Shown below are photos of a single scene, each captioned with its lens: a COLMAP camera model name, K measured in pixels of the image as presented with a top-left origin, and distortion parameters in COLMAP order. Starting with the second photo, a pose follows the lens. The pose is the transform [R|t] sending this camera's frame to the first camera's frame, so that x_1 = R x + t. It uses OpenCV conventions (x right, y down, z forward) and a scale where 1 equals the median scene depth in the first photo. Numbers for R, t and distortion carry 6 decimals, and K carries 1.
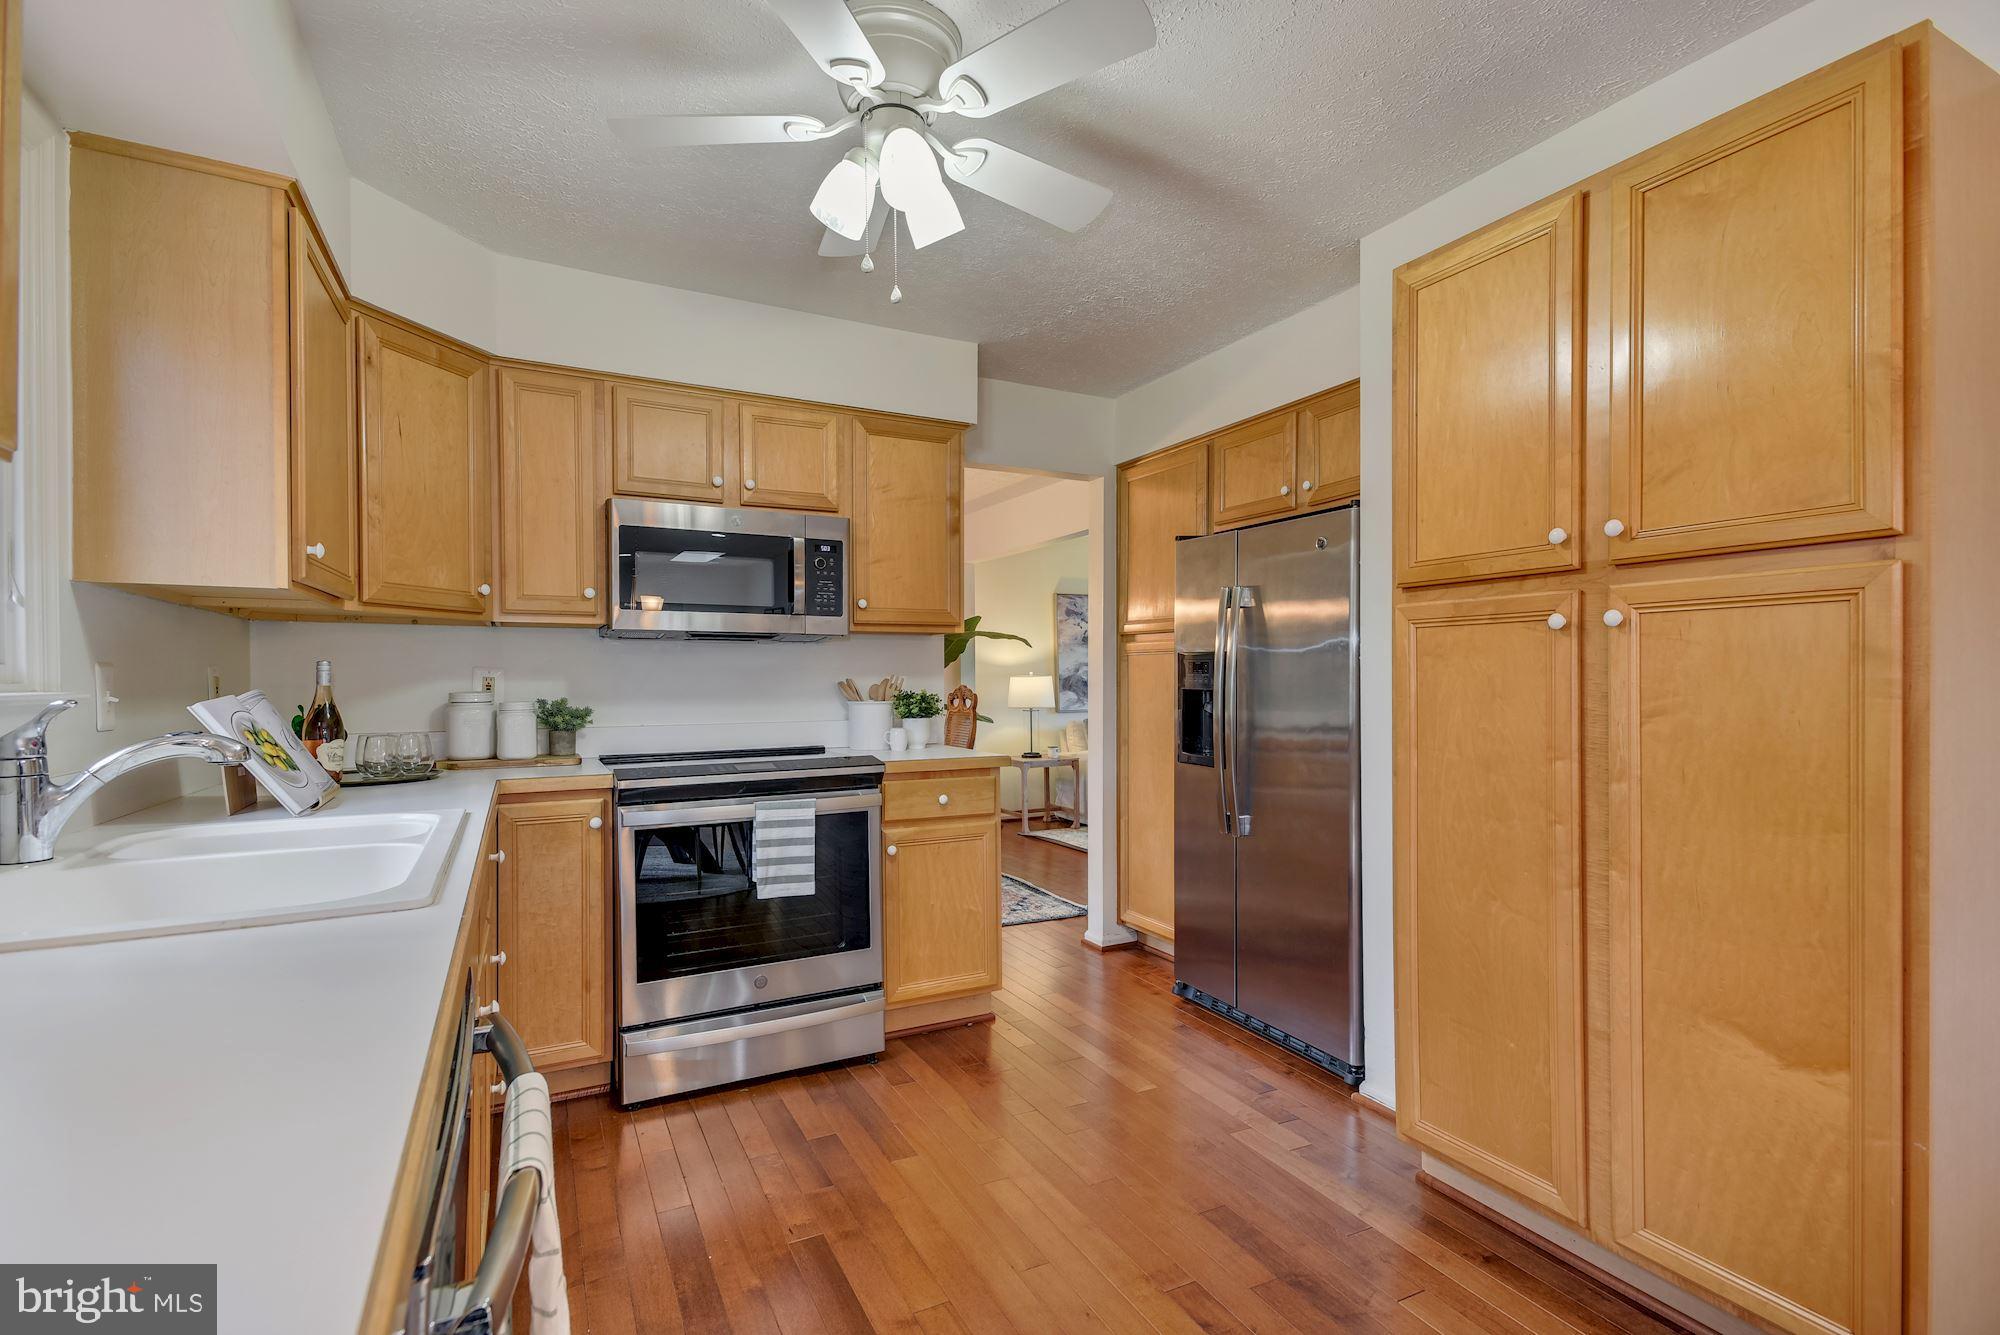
lens RADIAL K [[930.9, 0, 1017.4], [0, 930.9, 687.1], [0, 0, 1]] dist [0.013699, -0.006492]
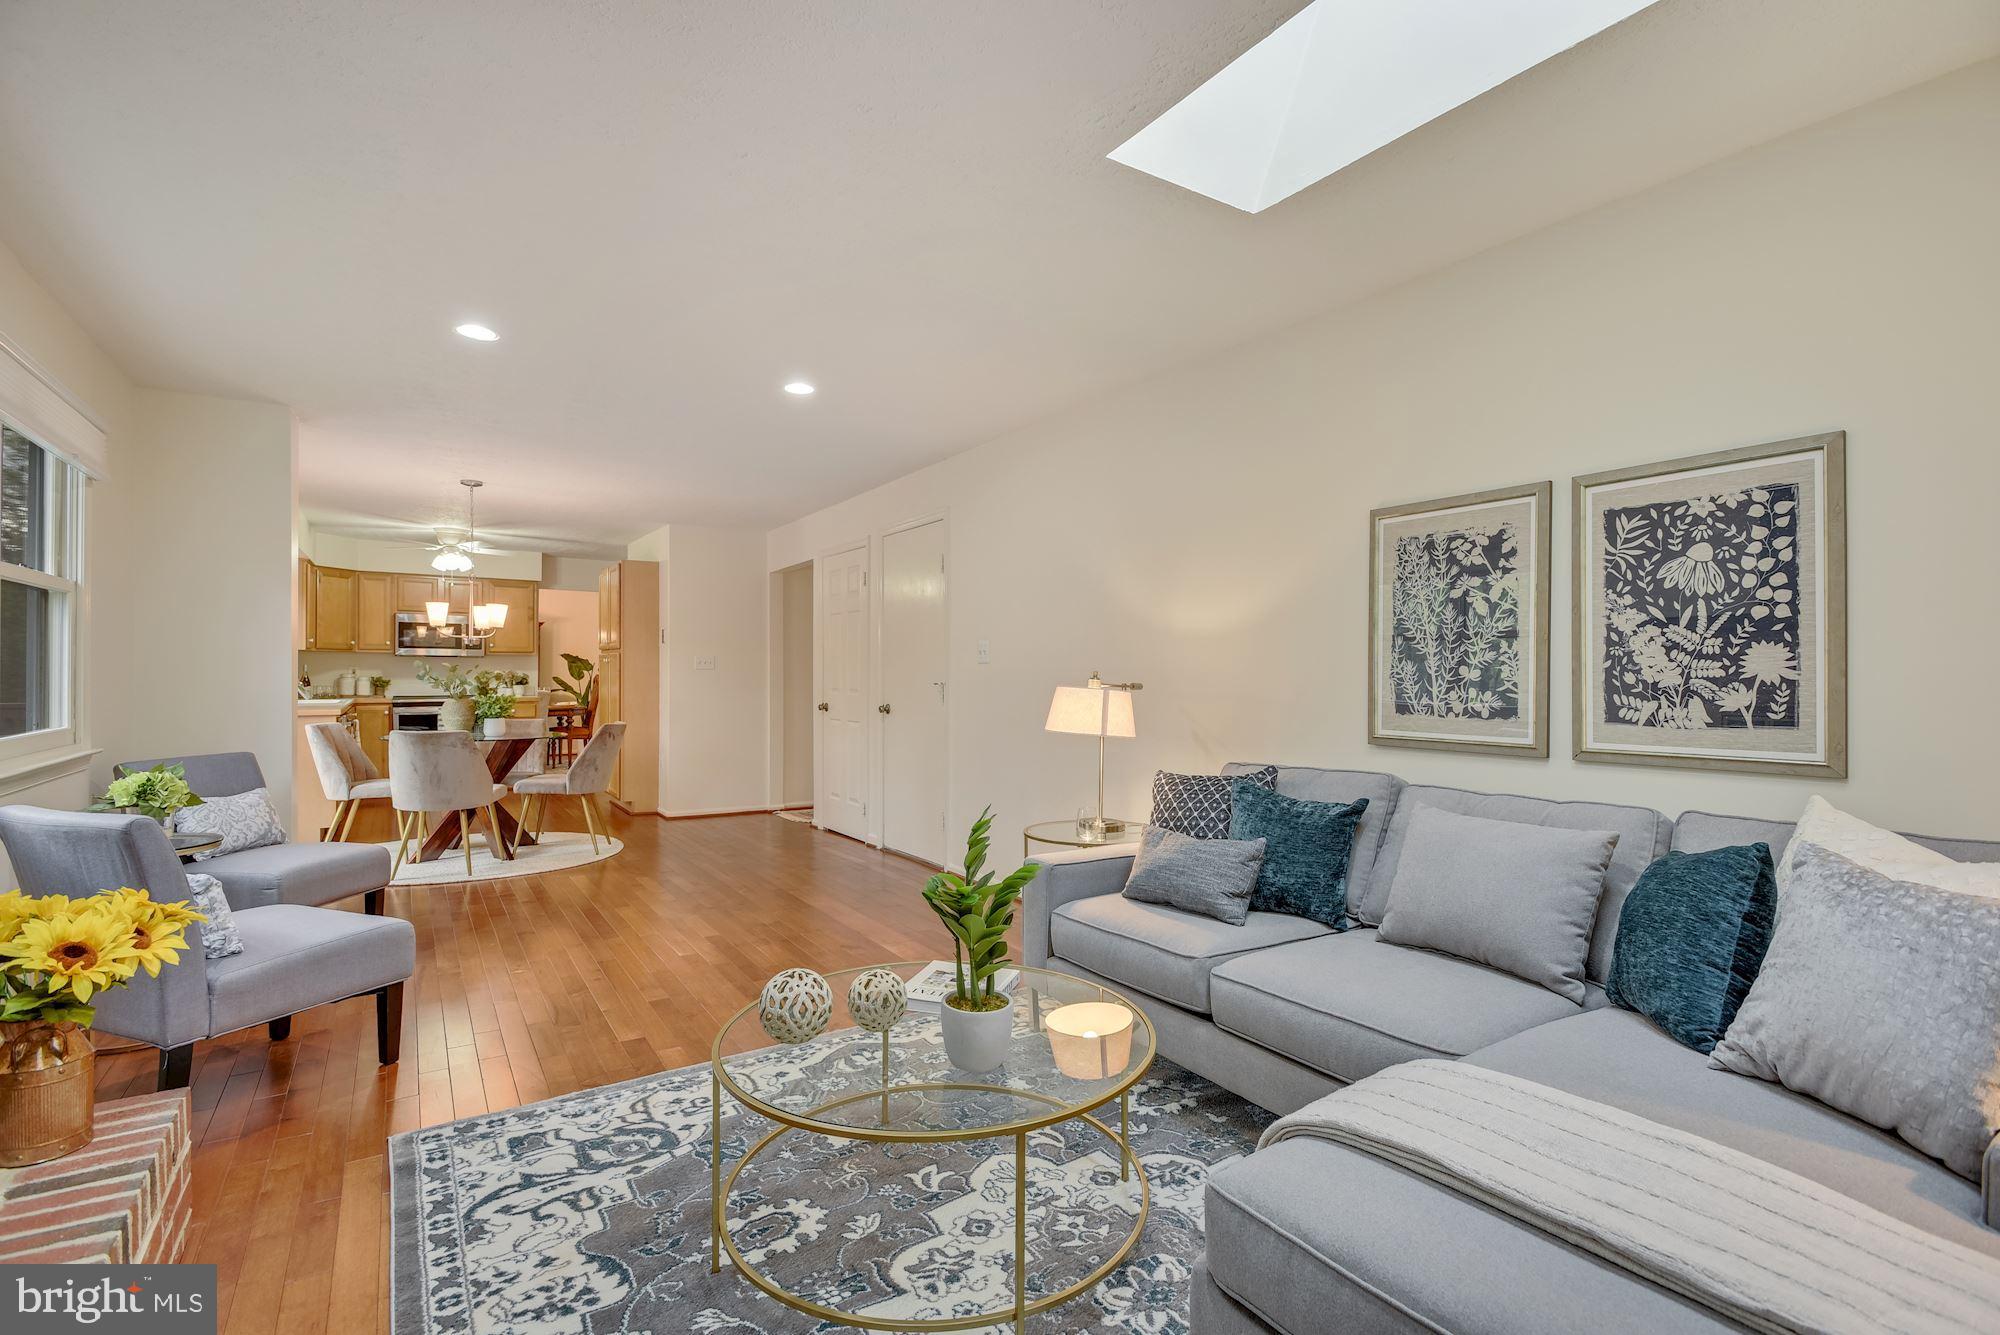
lens RADIAL K [[930.9, 0, 1002.6], [0, 930.9, 671.8], [0, 0, 1]] dist [0.013699, -0.006492]
pose [[0.996039, 0.010134, 0.088339, 1.338136], [-0.009433, 0.999921, -0.008355, 0.003026], [-0.088417, 0.007488, 0.996055, -2.342532]]
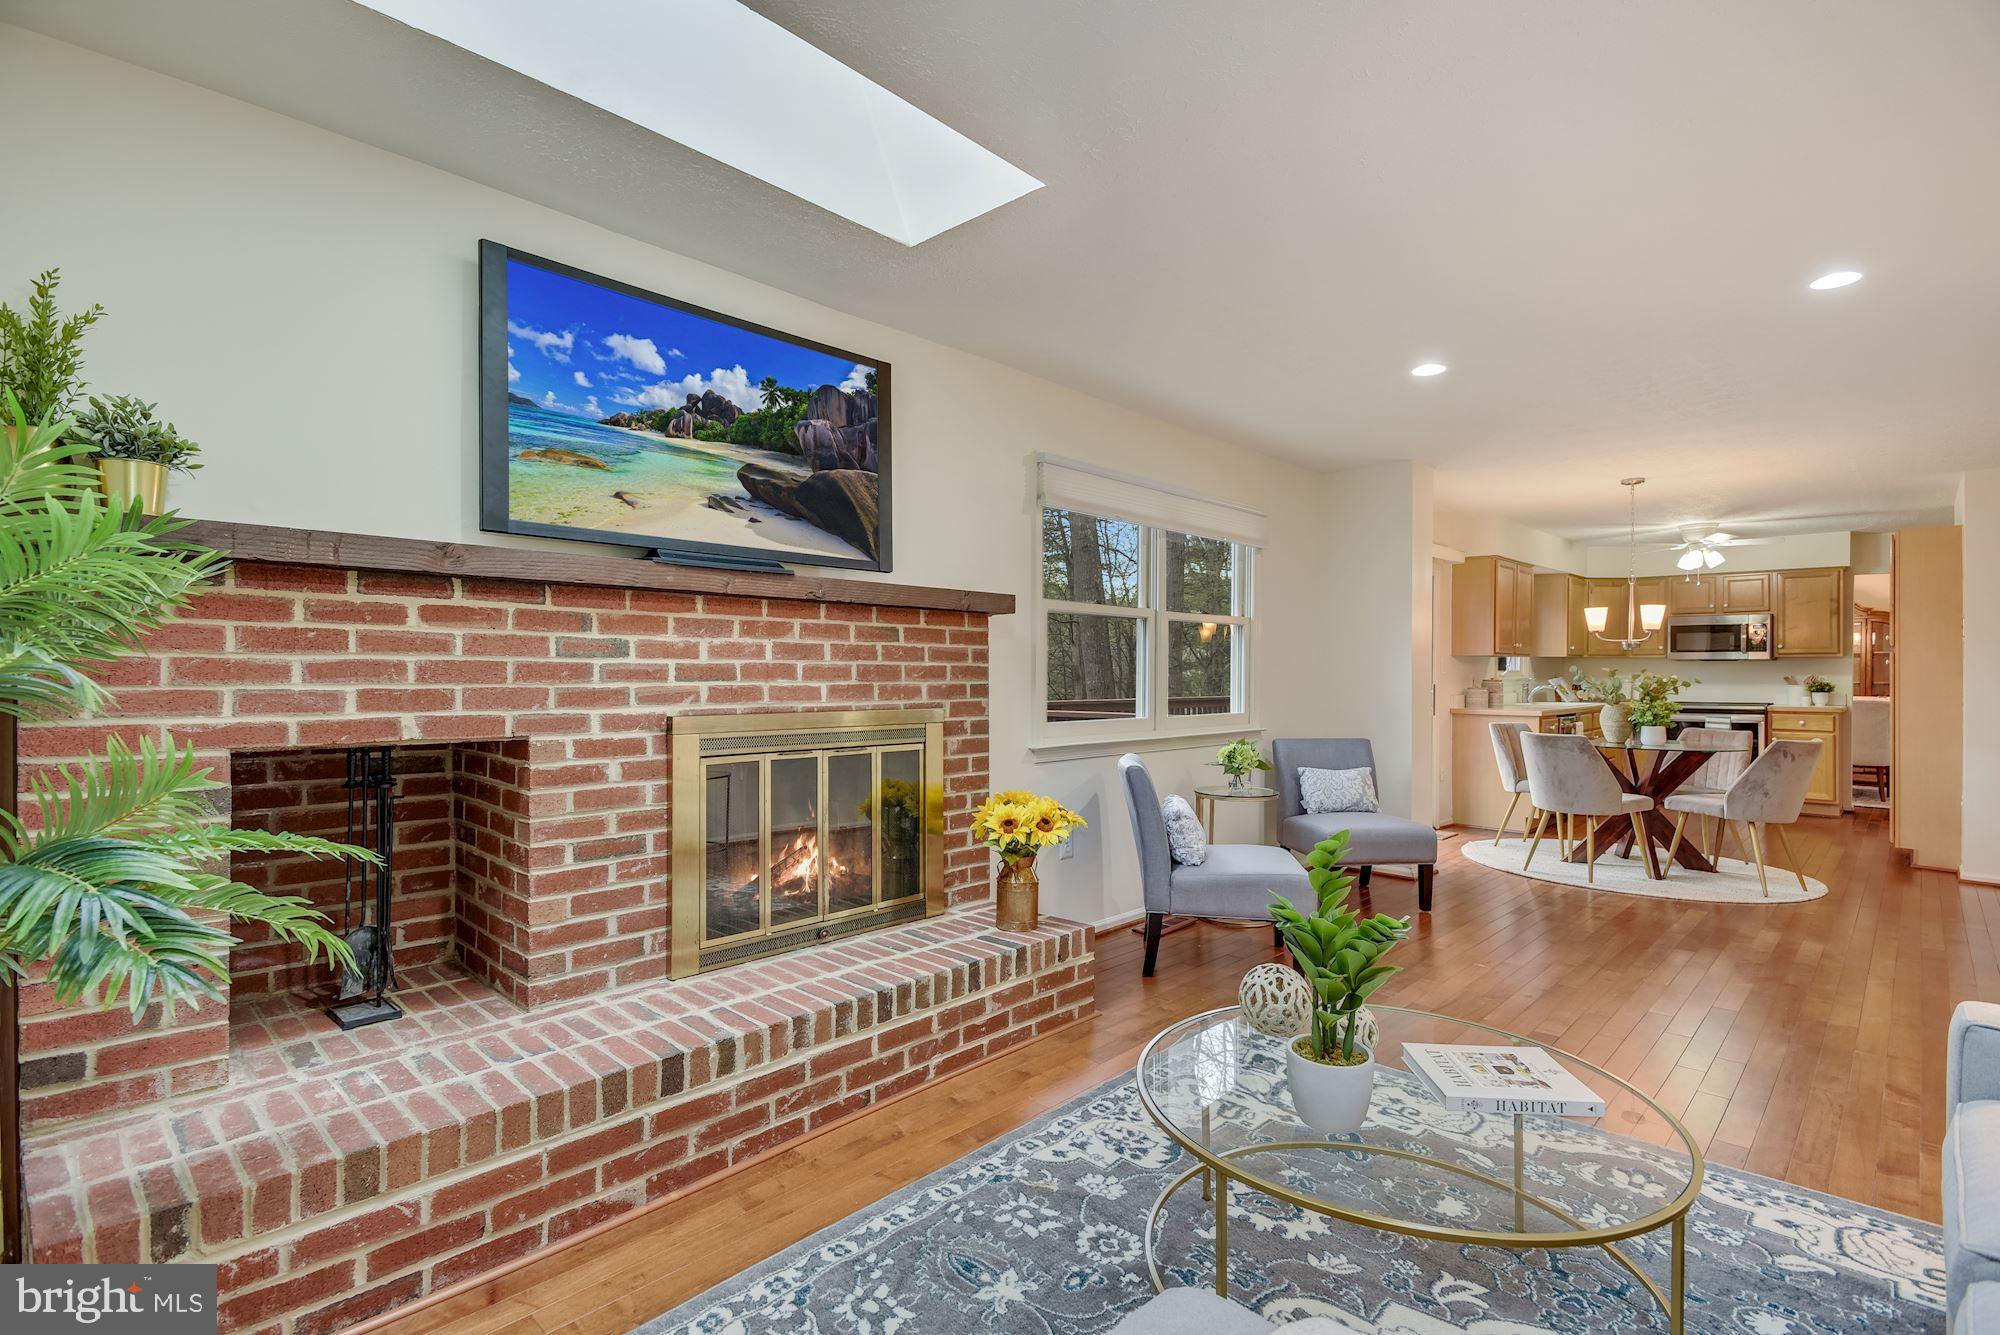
lens RADIAL K [[930.9, 0, 999.5], [0, 930.9, 667.9], [0, 0, 1]] dist [0.013699, -0.006492]
pose [[0.304356, 0.002192, -0.952556, 1.852560], [-0.010815, 0.999941, -0.001155, -0.005676], [0.952497, 0.010653, 0.304361, -2.068266]]
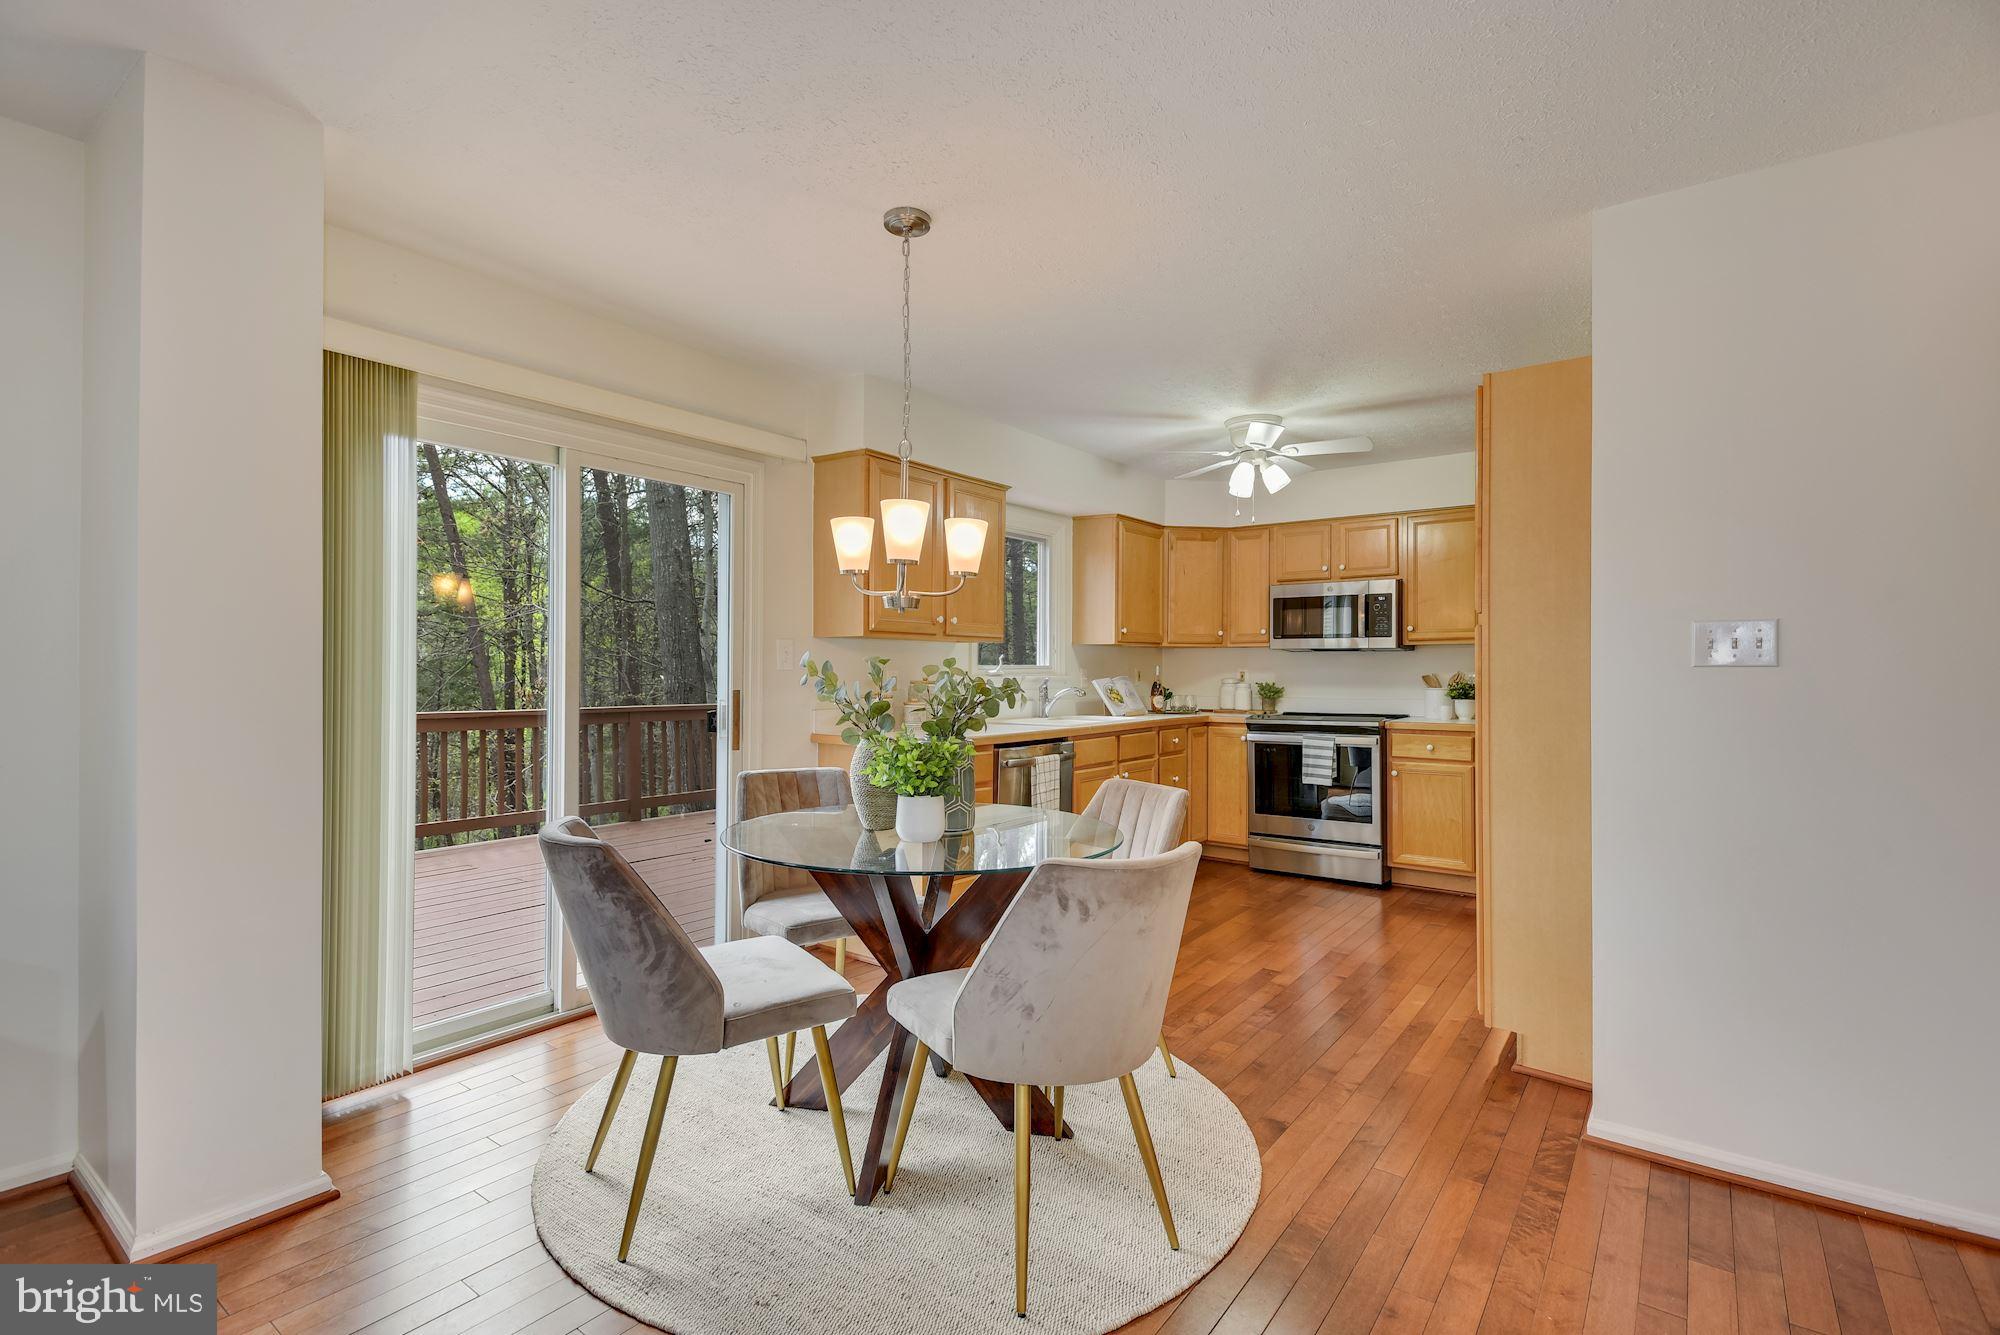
lens RADIAL K [[930.9, 0, 984.2], [0, 930.9, 666.6], [0, 0, 1]] dist [0.013699, -0.006492]
pose [[0.424653, 0.003296, -0.905350, 1.157965], [-0.011005, 0.999938, -0.001522, -0.012610], [0.905289, 0.010610, 0.424663, -0.444072]]
